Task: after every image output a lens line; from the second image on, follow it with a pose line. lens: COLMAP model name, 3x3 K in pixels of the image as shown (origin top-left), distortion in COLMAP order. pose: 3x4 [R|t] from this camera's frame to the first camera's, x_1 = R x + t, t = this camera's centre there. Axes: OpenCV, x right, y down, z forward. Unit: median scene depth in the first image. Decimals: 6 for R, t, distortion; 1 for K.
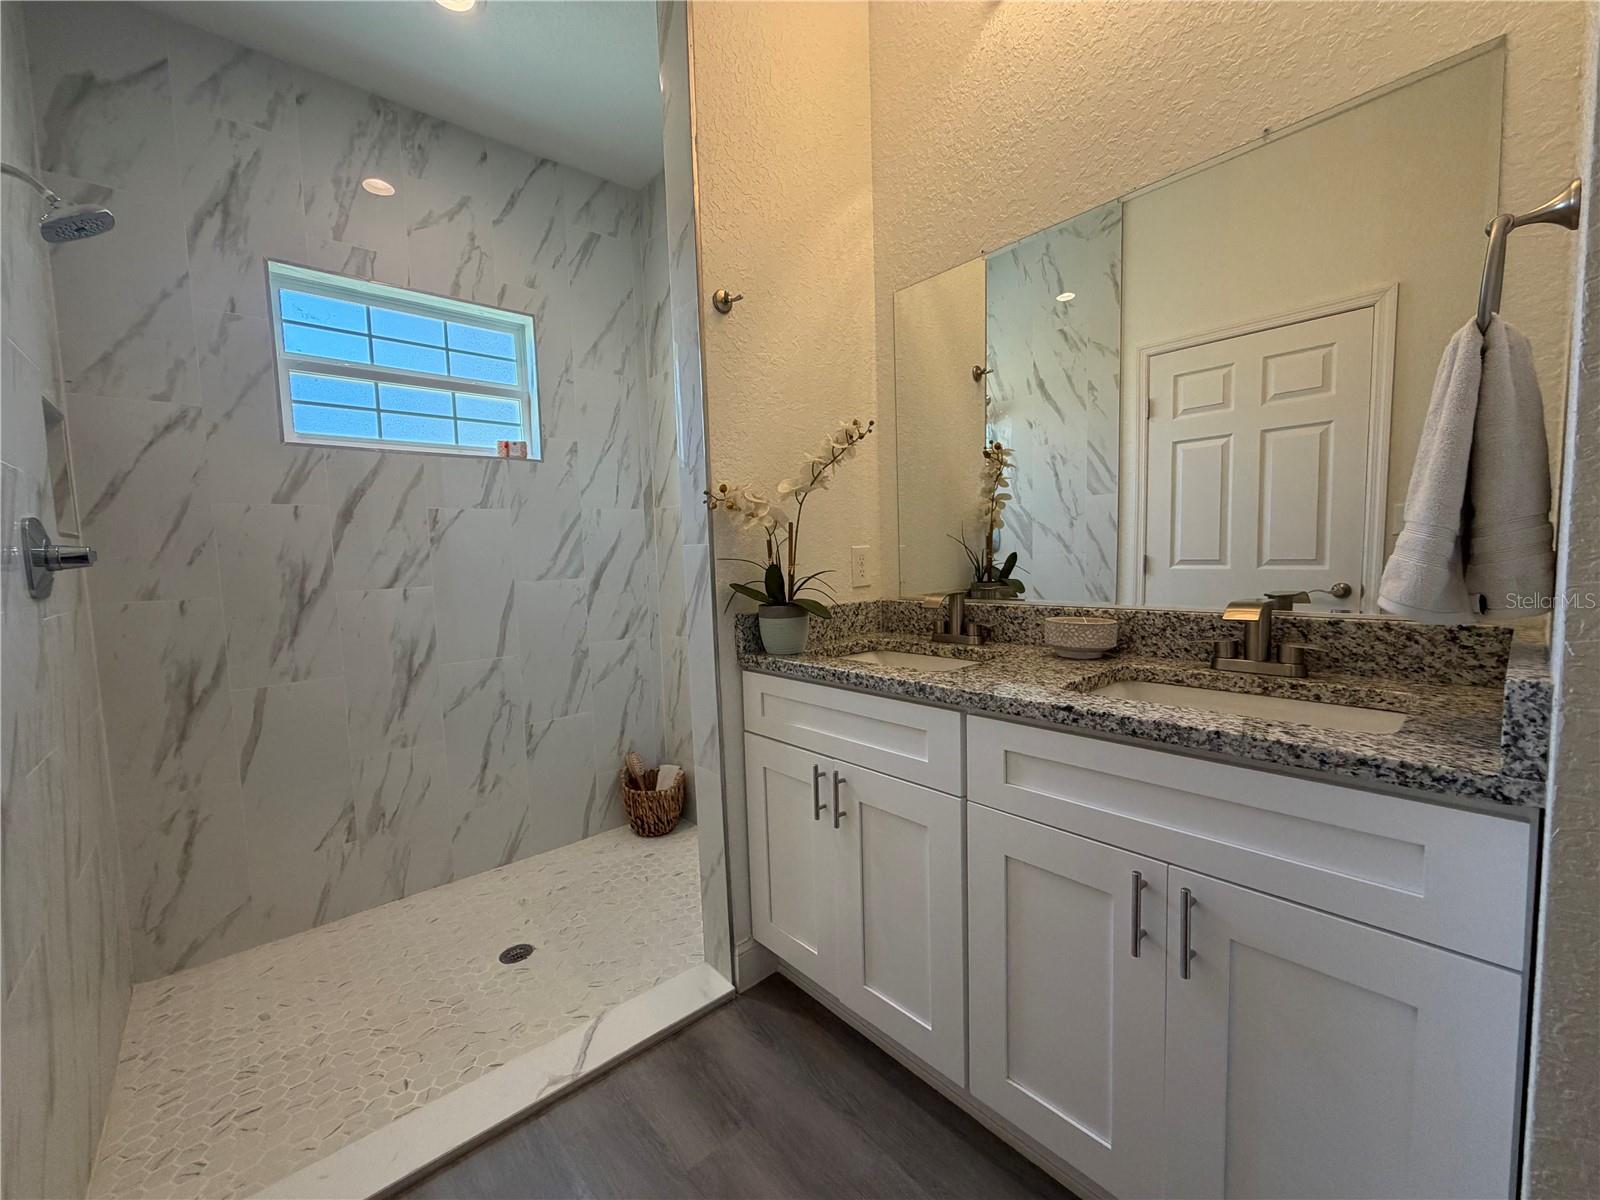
lens RADIAL K [[645.6, 0, 800.0], [0, 645.6, 600.0], [0, 0, 1]] dist [-0.000680, -0.000107]
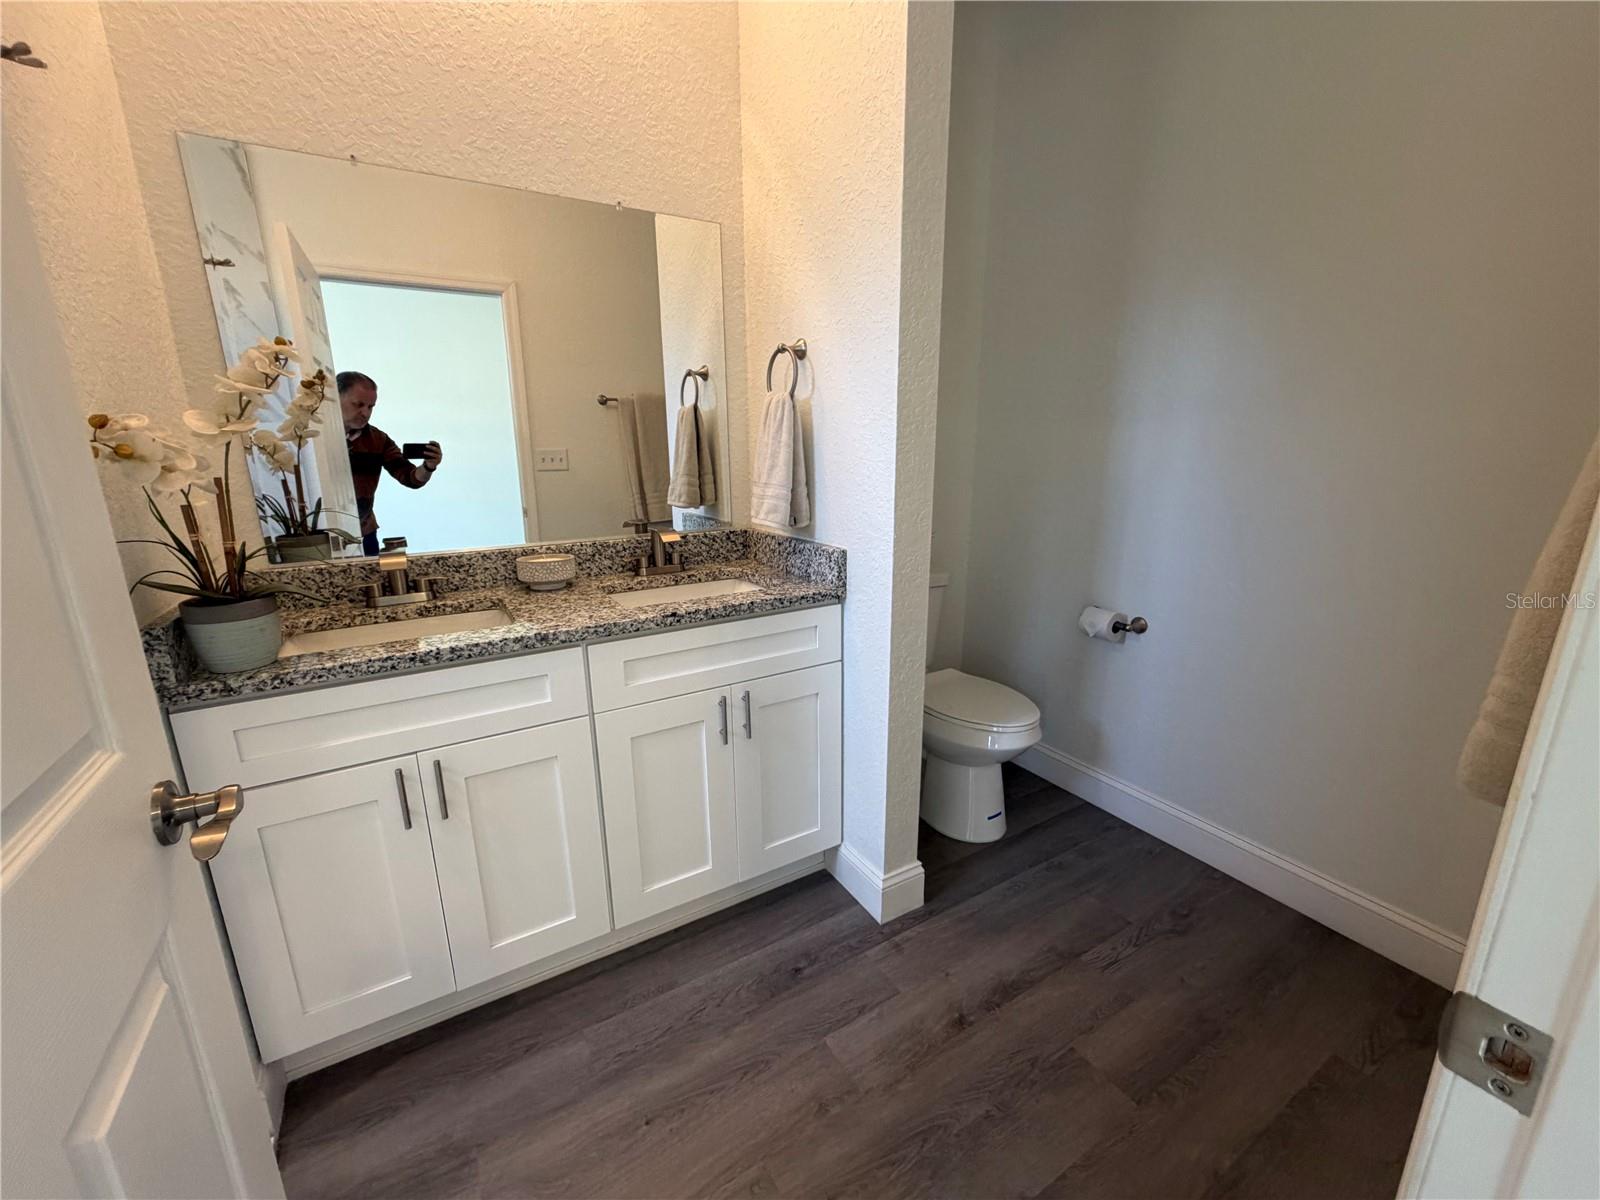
lens RADIAL K [[635.9, 0, 793.4], [0, 635.9, 601.3], [0, 0, 1]] dist [-0.000222, -0.000203]
pose [[0.188185, -0.207059, 0.960059, -0.713029], [0.078579, 0.977564, 0.195432, -0.095377], [-0.978985, 0.038663, 0.200233, 0.348039]]
